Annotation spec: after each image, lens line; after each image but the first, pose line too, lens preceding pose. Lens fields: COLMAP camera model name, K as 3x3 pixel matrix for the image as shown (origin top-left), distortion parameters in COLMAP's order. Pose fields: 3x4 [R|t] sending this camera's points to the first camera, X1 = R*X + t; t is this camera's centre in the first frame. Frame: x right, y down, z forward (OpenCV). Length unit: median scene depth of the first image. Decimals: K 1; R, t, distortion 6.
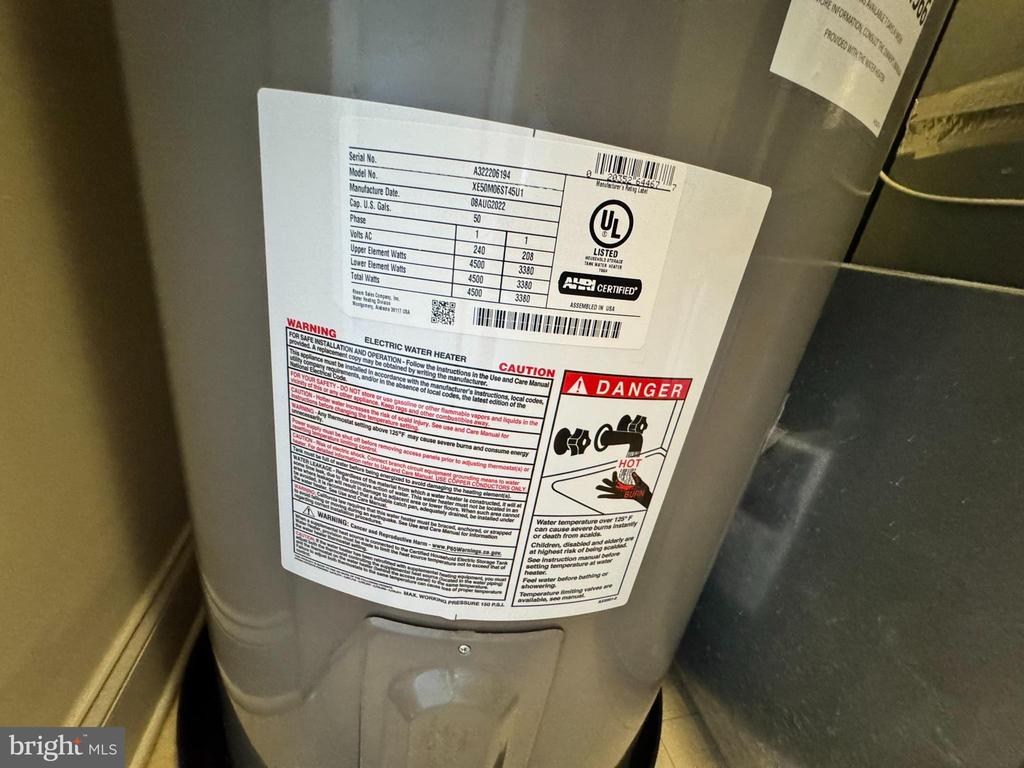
lens RADIAL K [[402.1, 0, 510.0], [0, 402.1, 363.6], [0, 0, 1]] dist [-0.001588, -0.000062]
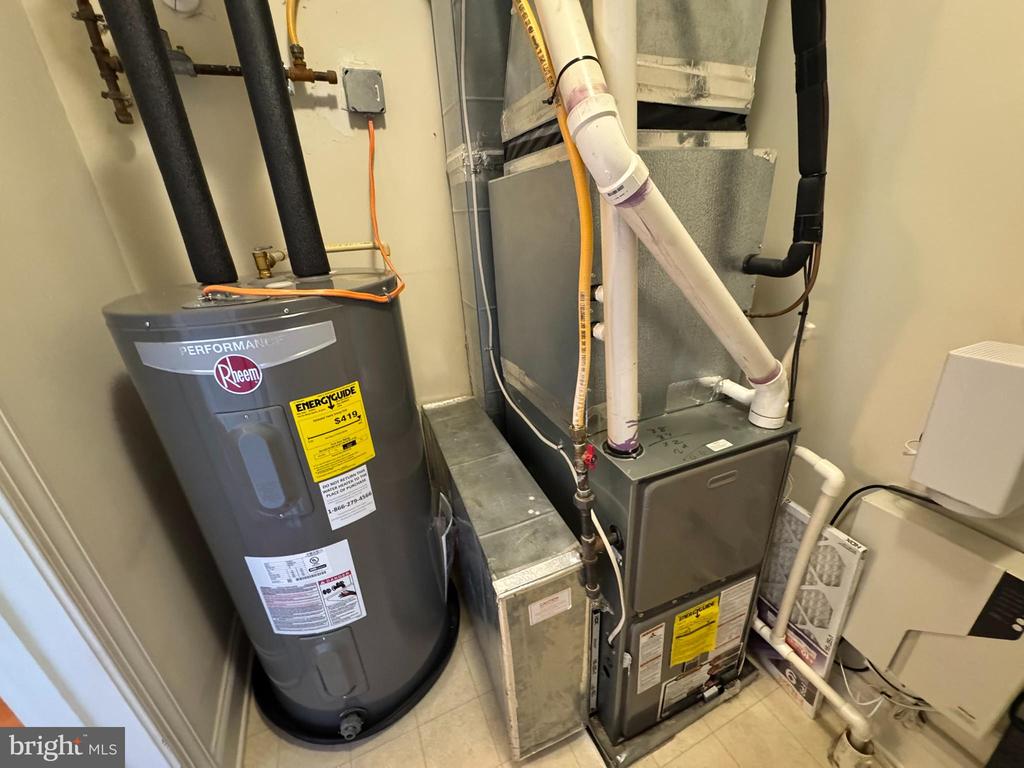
lens RADIAL K [[404.4, 0, 512.0], [0, 404.4, 384.0], [0, 0, 1]] dist [-0.003404, -0.000138]
pose [[0.963784, -0.251966, 0.087371, 2.494470], [0.247223, 0.966999, 0.061584, -1.959497], [-0.100005, -0.037753, 0.994270, -3.941092]]
